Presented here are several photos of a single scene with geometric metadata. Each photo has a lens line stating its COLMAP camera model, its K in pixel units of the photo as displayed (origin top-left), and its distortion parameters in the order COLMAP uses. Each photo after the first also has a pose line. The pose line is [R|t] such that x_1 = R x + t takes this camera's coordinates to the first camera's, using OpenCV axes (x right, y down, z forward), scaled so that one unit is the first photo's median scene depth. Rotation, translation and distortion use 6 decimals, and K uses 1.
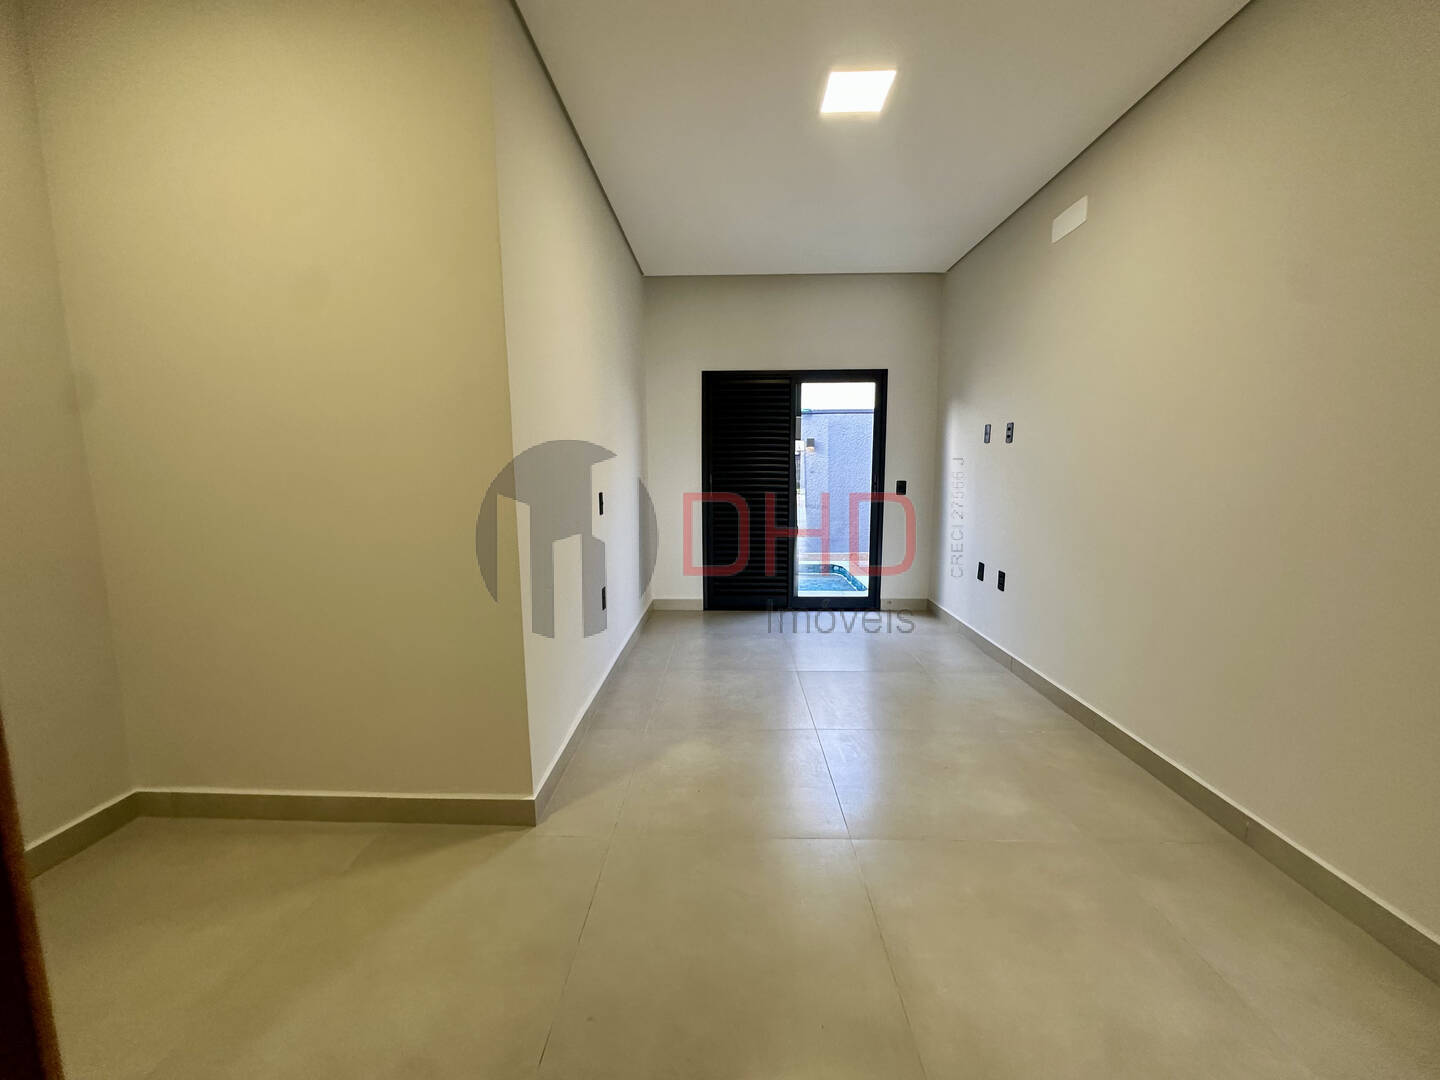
lens RADIAL K [[573.5, 0, 719.1], [0, 573.5, 538.0], [0, 0, 1]] dist [-0.004520, 0.001181]
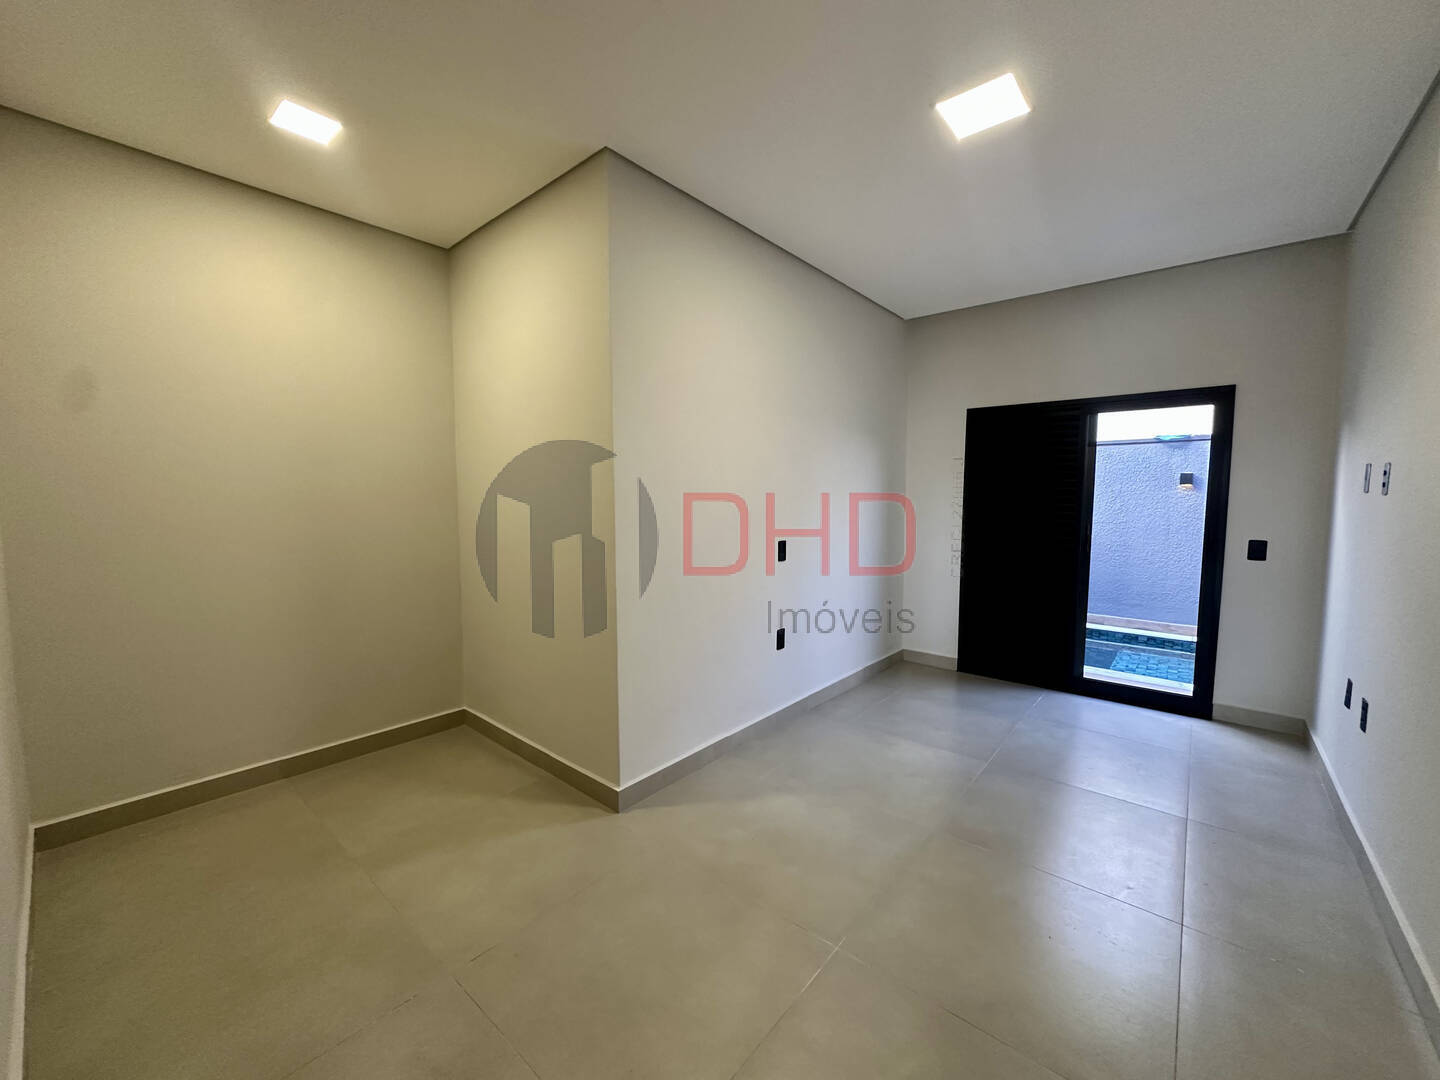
lens RADIAL K [[573.5, 0, 720.7], [0, 573.5, 537.8], [0, 0, 1]] dist [-0.004520, 0.001181]
pose [[0.777799, 0.053928, -0.626196, 0.249341], [-0.083132, 0.996386, -0.017450, -0.036994], [0.622991, 0.065630, 0.779471, 0.054736]]
